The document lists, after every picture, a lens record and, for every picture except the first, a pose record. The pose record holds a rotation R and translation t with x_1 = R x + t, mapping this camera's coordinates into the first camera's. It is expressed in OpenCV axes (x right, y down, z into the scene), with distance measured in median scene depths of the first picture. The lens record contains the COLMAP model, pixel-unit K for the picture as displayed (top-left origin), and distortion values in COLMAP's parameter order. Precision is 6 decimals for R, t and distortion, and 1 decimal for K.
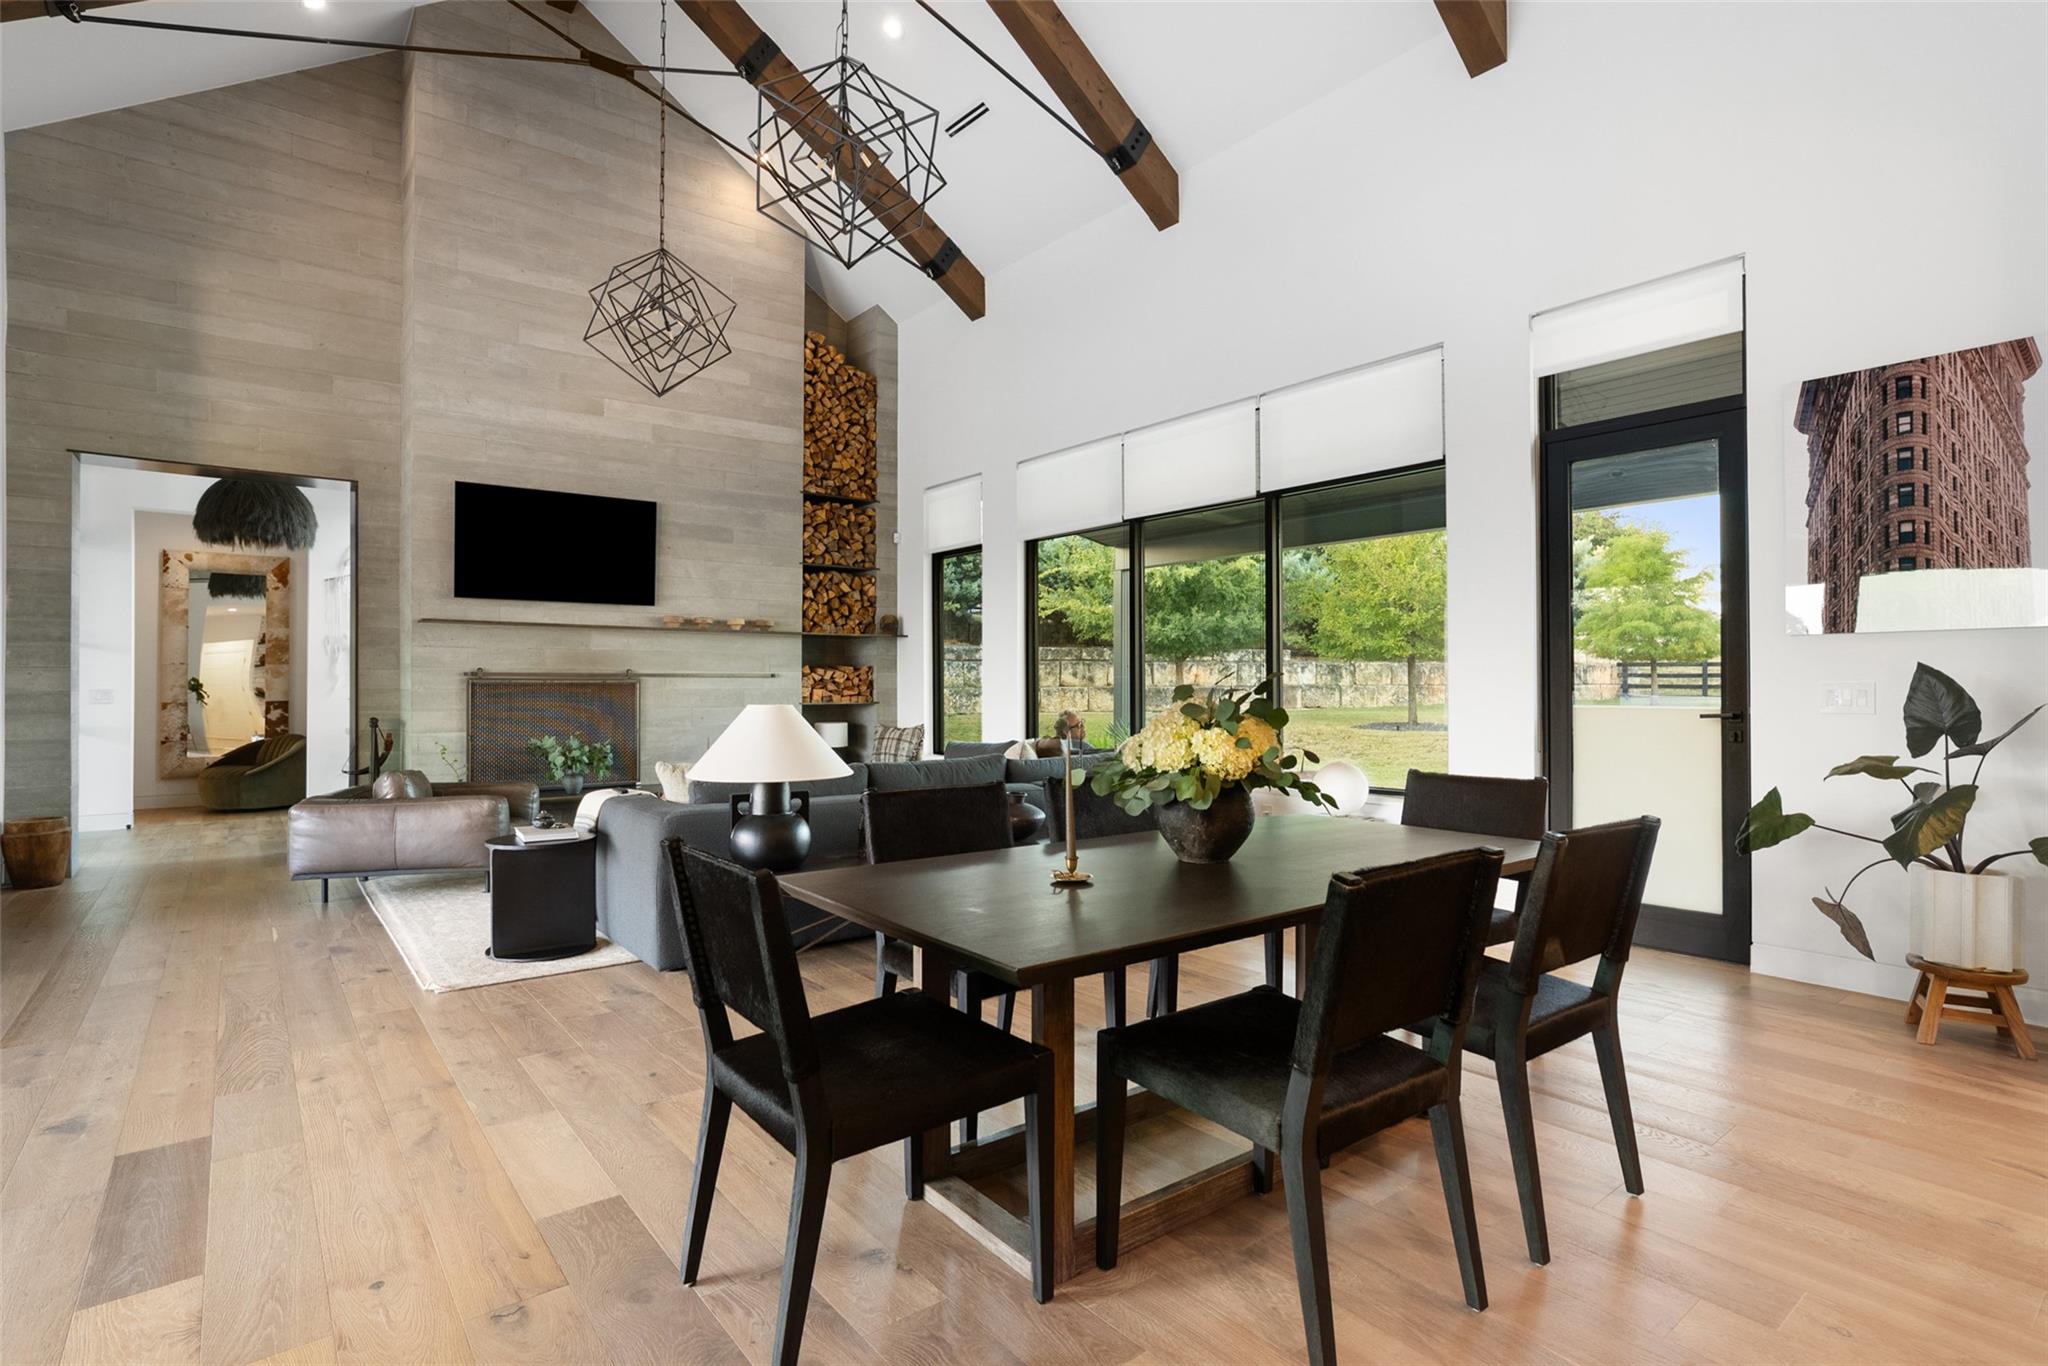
lens RADIAL K [[1024.7, 0, 1027.2], [0, 1024.7, 668.8], [0, 0, 1]] dist [-0.000599, 0.000273]
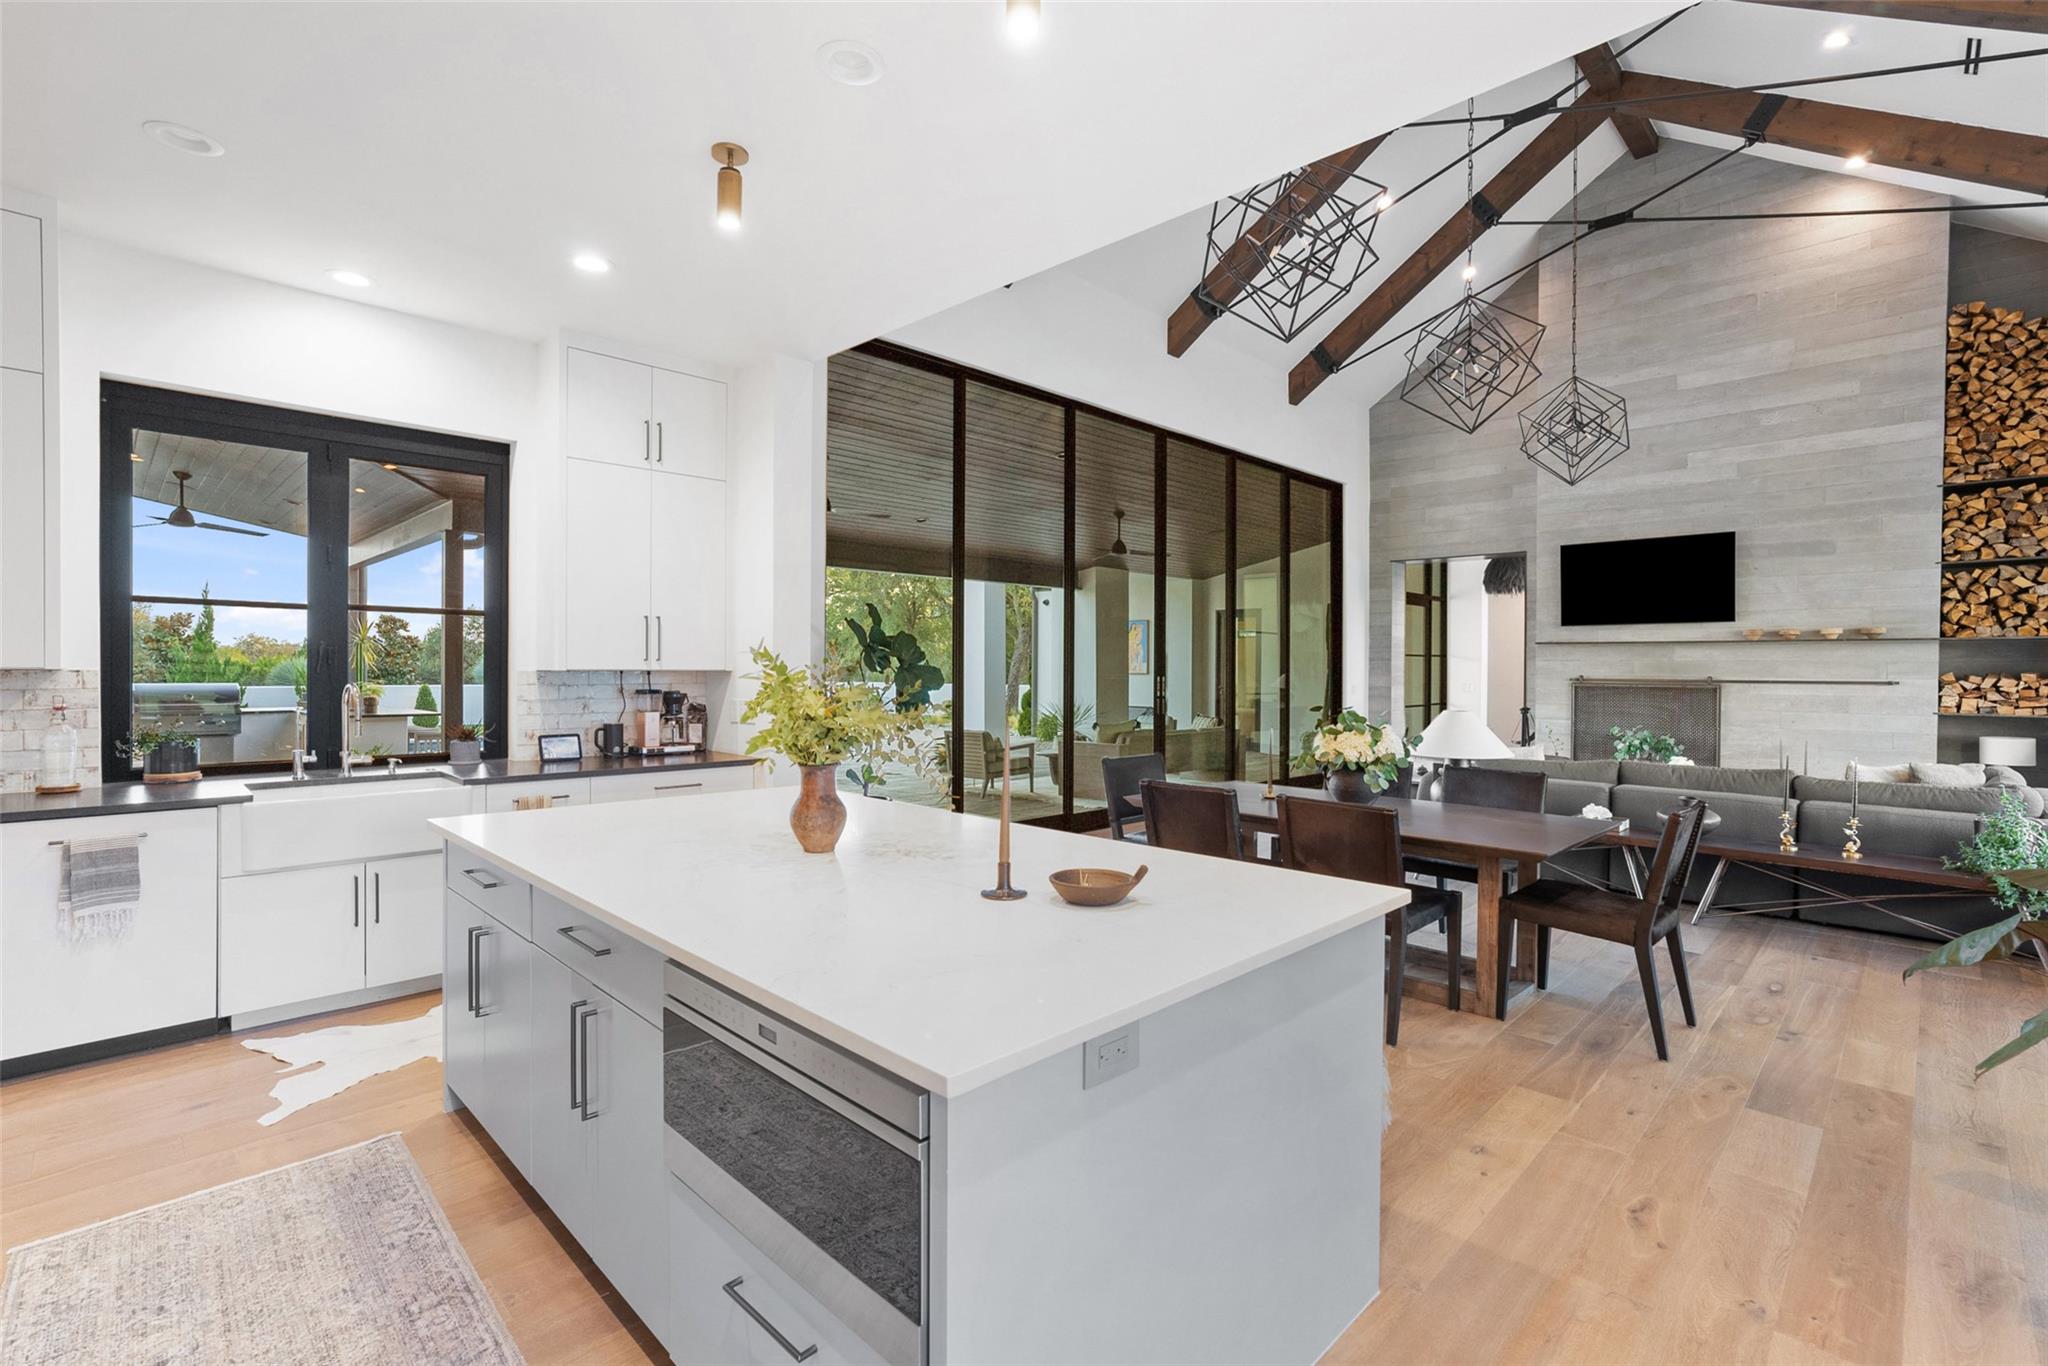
lens RADIAL K [[916.6, 0, 1027.4], [0, 916.6, 678.0], [0, 0, 1]] dist [0.000737, 0.000122]
pose [[0.128381, 0.013377, -0.991635, 0.529581], [0.009617, 0.999845, 0.014733, -0.020007], [0.991678, -0.011428, 0.128233, 0.076859]]
